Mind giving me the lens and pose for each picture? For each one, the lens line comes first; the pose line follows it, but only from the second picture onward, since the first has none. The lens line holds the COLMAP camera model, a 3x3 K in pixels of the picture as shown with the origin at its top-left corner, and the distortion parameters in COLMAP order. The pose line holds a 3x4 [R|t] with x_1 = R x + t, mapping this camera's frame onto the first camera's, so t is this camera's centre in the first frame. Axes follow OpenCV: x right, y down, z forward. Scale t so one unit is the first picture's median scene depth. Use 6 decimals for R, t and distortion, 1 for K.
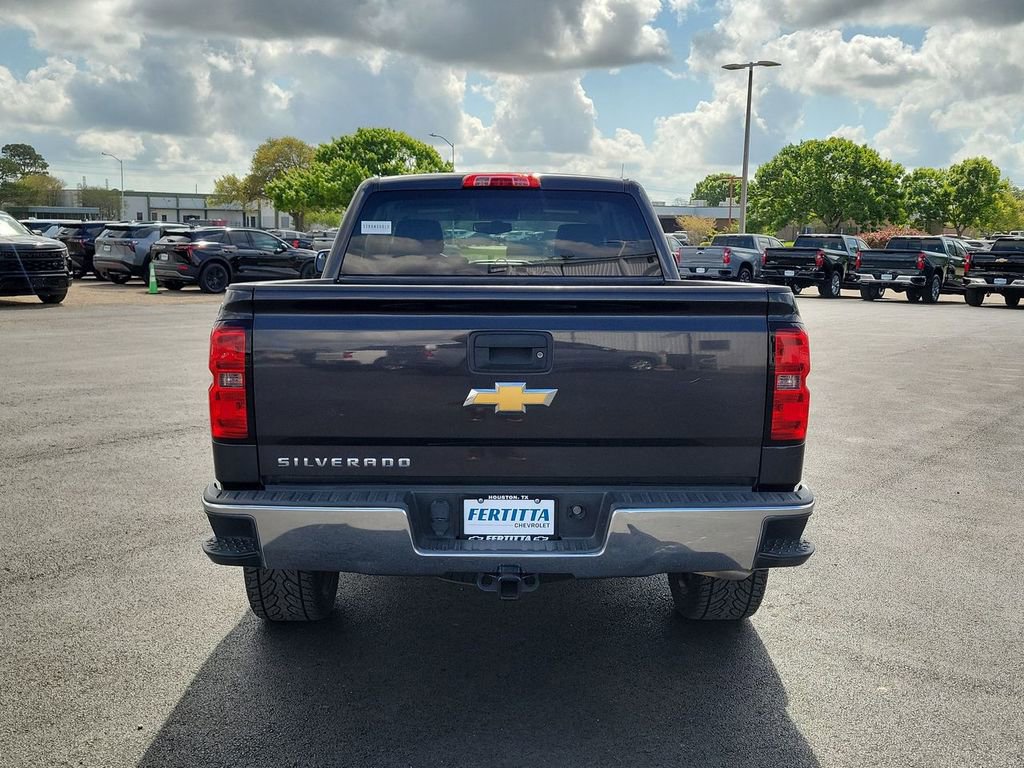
lens RADIAL K [[1123.7, 0, 517.7], [0, 1123.7, 372.8], [0, 0, 1]] dist [0.048189, 0.000000]
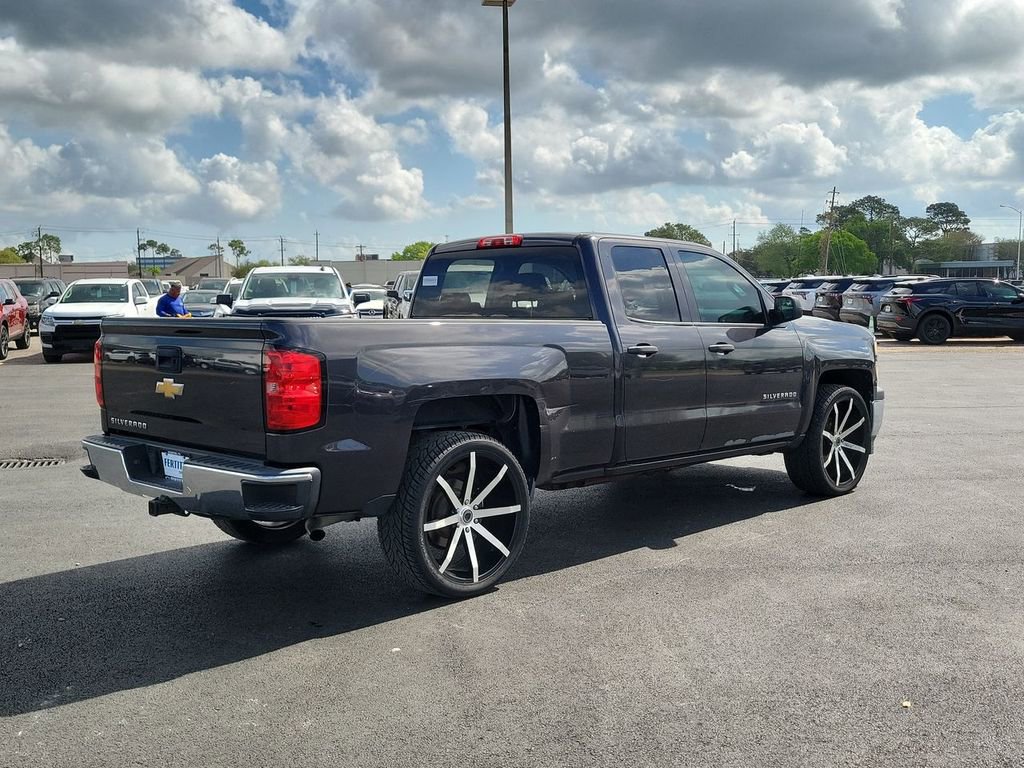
lens RADIAL K [[1123.7, 0, 512.3], [0, 1123.7, 385.5], [0, 0, 1]] dist [0.048189, 0.000000]
pose [[0.694795, 0.041882, -0.717988, 0.186082], [-0.067997, 0.997657, -0.007604, -0.000459], [0.715987, 0.054104, 0.696014, 0.030302]]
